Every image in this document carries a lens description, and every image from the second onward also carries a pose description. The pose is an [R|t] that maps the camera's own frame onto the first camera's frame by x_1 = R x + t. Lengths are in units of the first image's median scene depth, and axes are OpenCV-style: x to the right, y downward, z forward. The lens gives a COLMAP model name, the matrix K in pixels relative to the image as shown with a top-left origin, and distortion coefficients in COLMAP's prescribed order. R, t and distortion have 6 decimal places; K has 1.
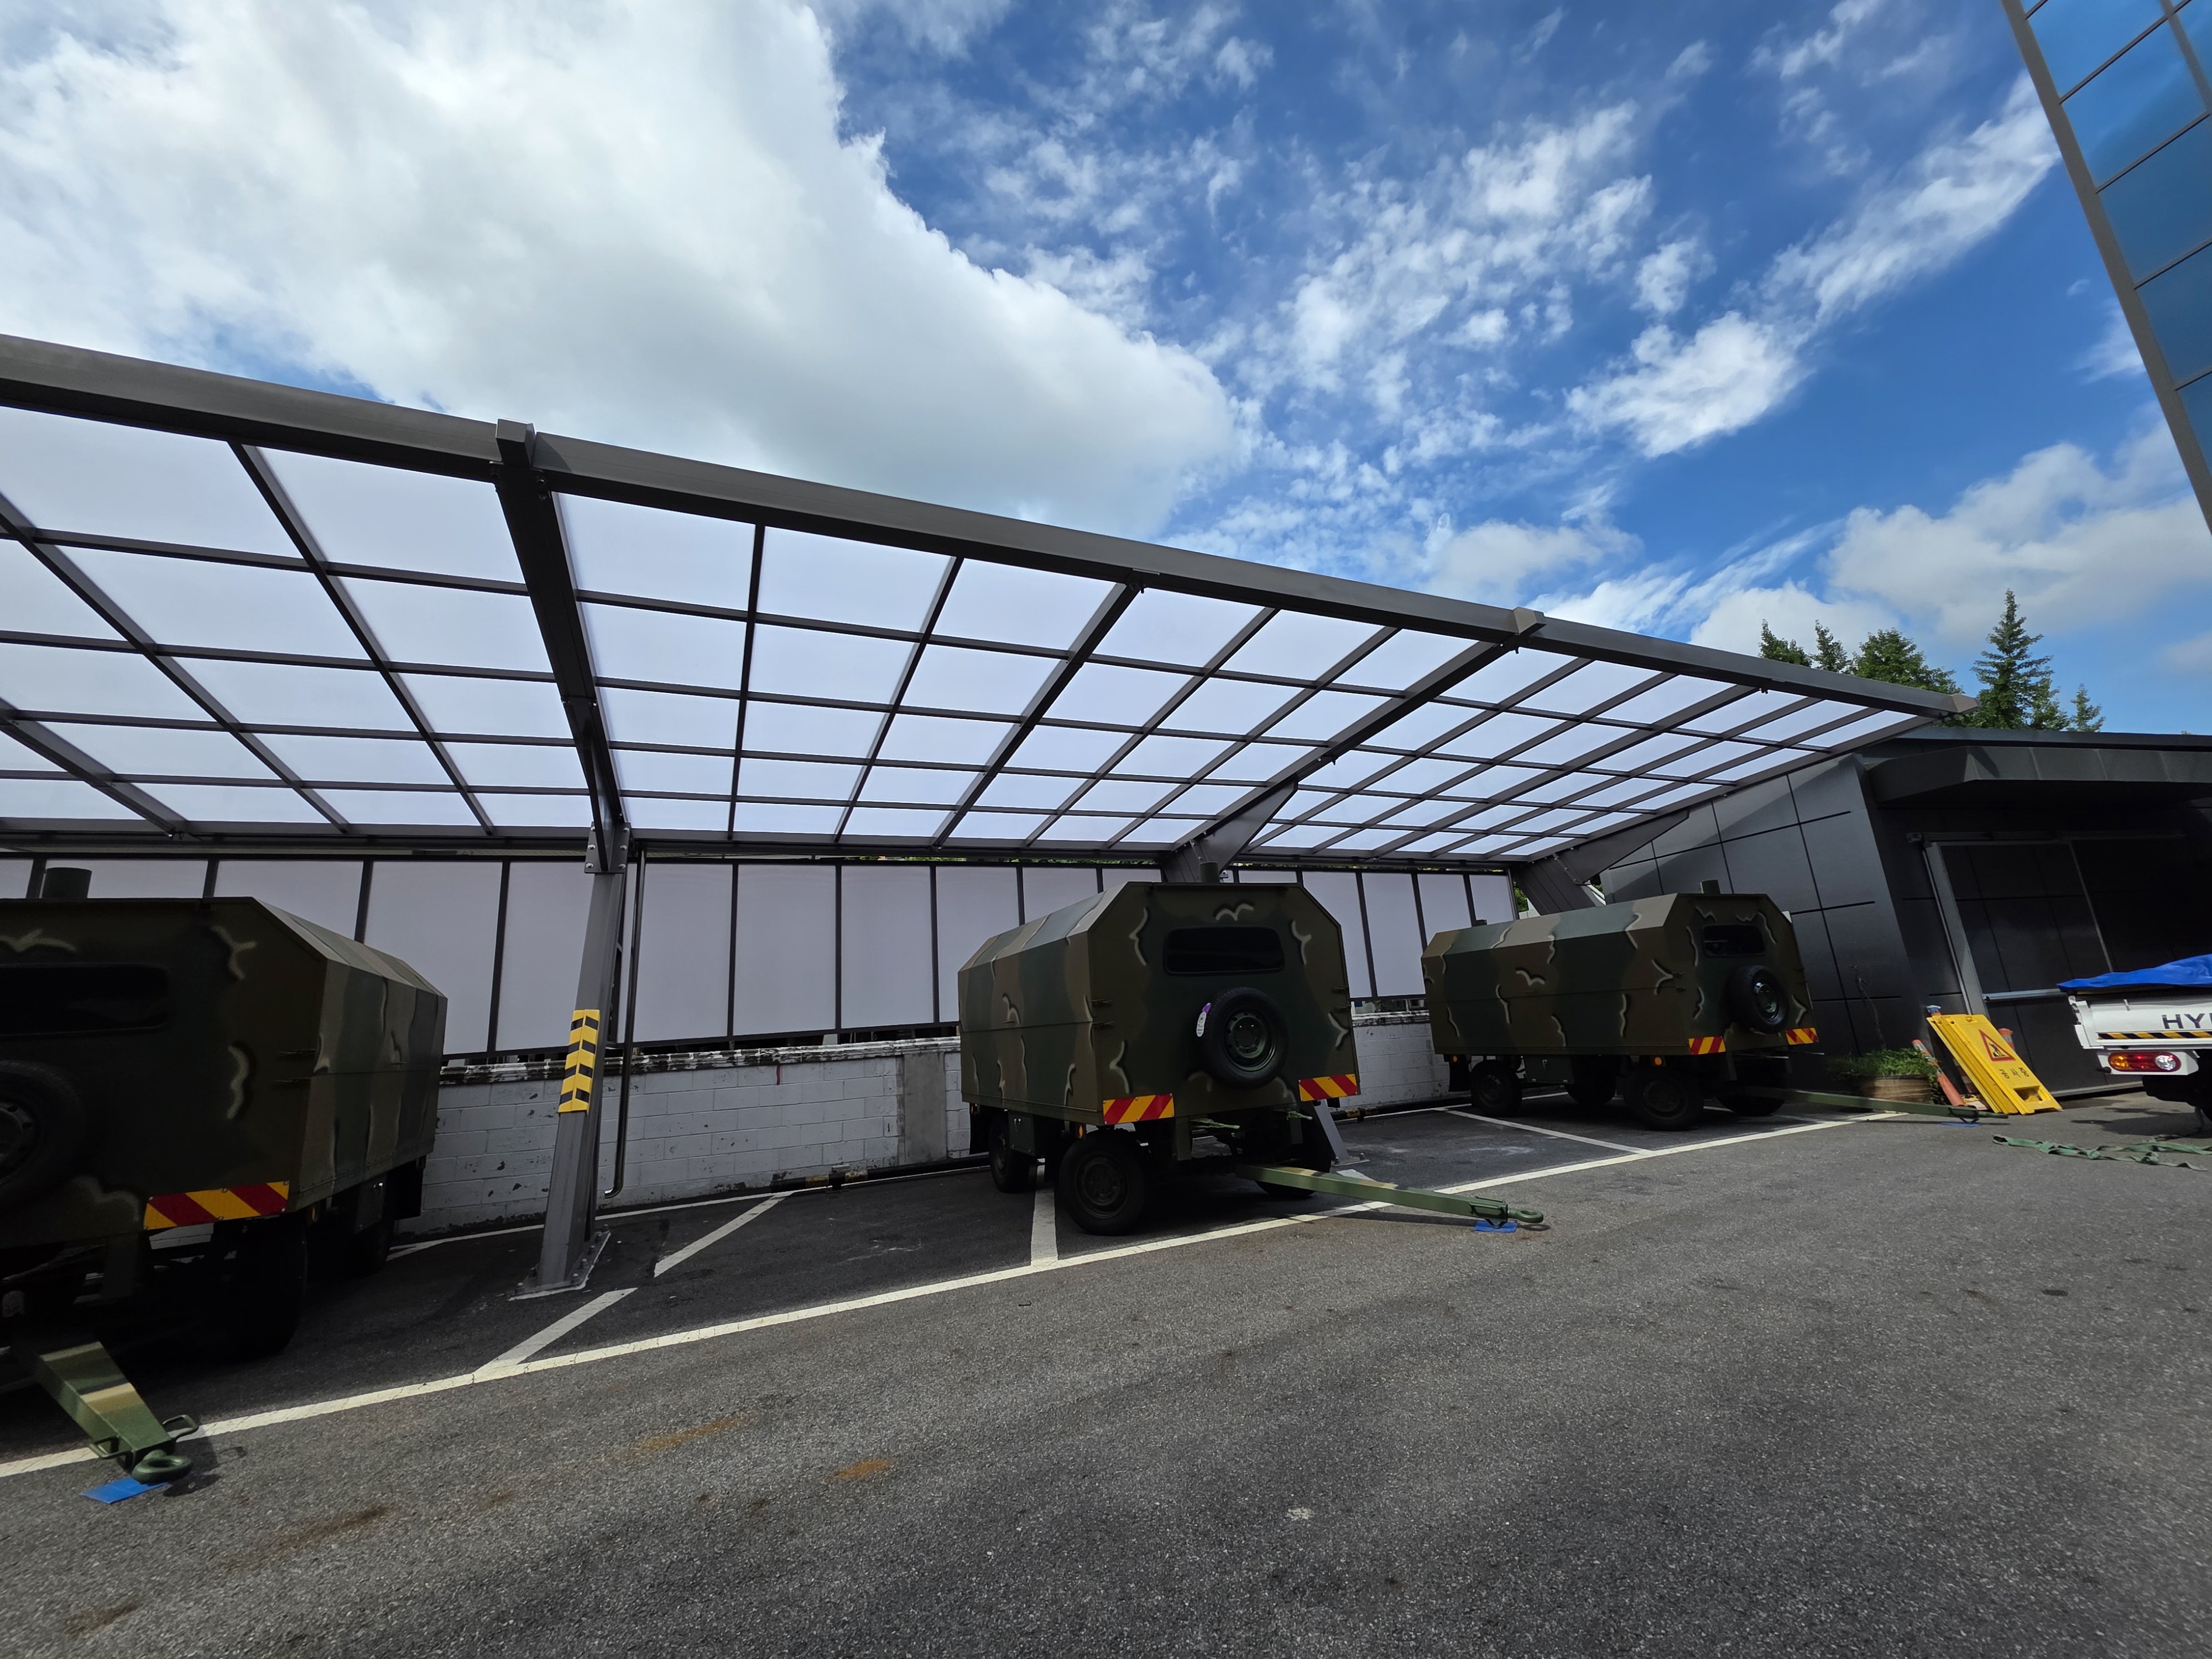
lens RADIAL K [[896.6, 0, 1074.2], [0, 896.6, 782.7], [0, 0, 1]] dist [-0.007119, 0.001954]
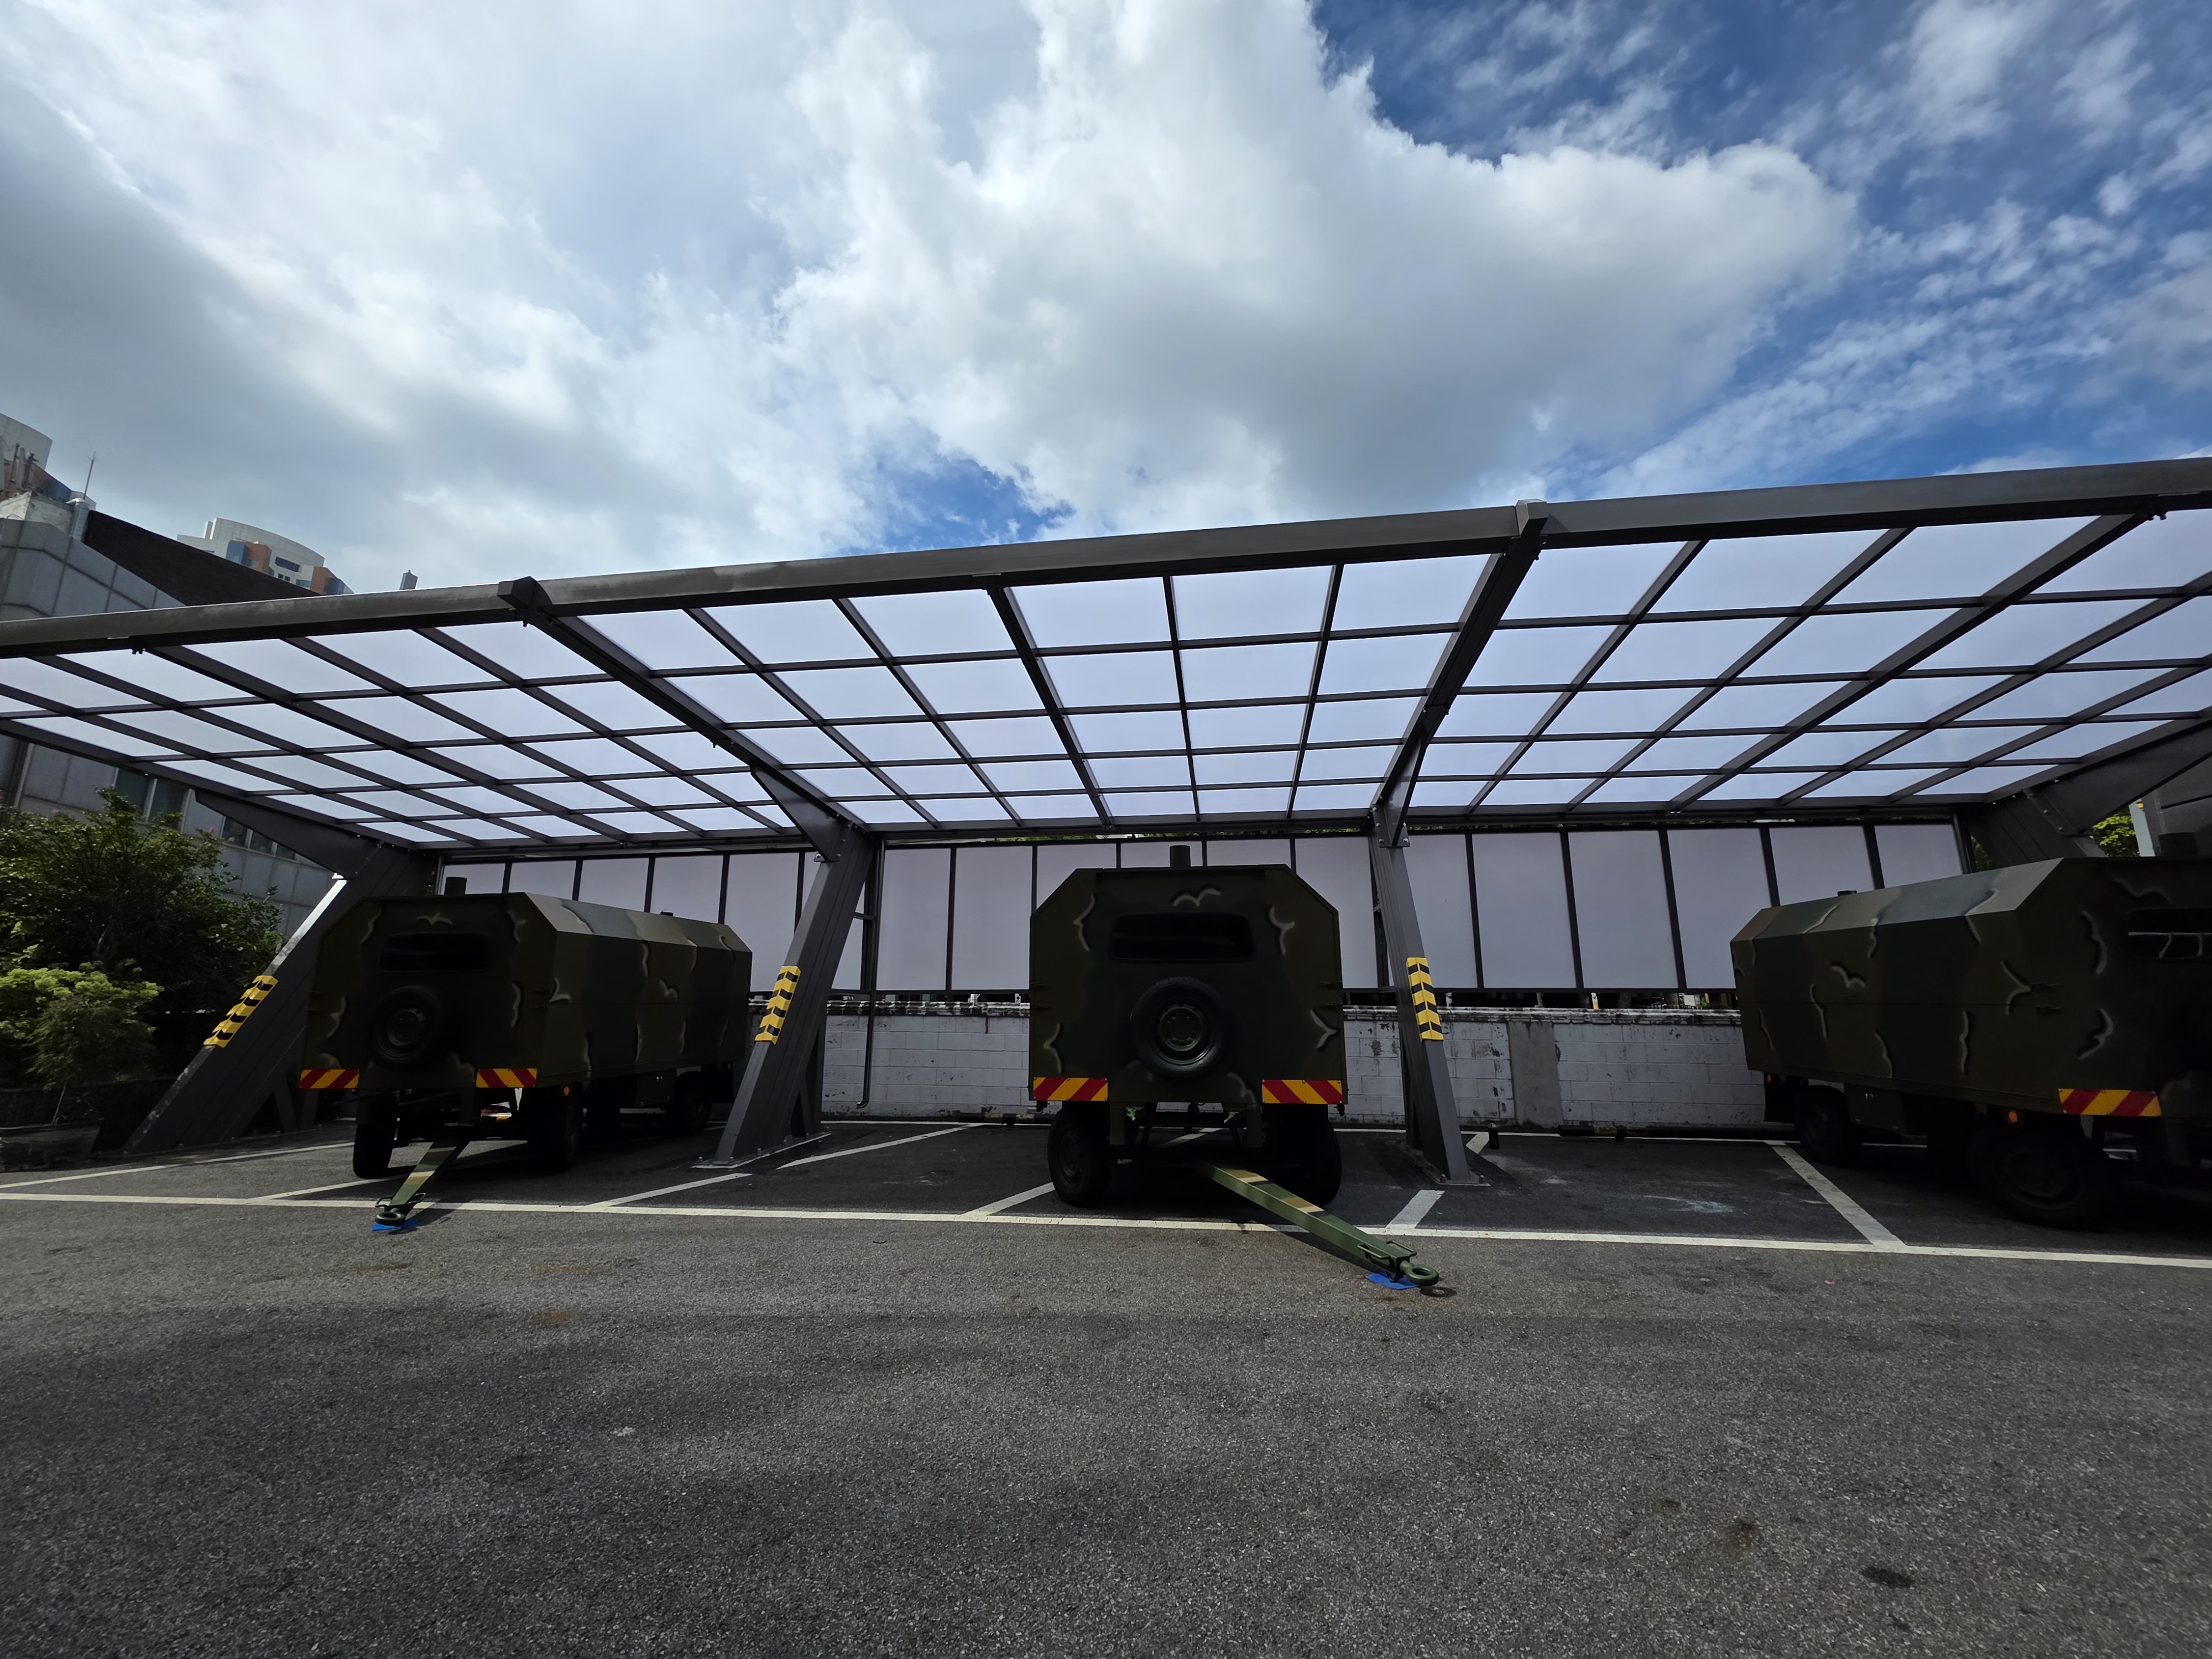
lens RADIAL K [[896.6, 0, 1108.4], [0, 896.6, 795.5], [0, 0, 1]] dist [-0.007119, 0.001954]
pose [[0.833198, -0.069545, -0.548584, 0.426394], [0.090917, 0.995788, 0.011849, 0.017871], [0.545449, -0.059748, 0.836012, 0.126325]]
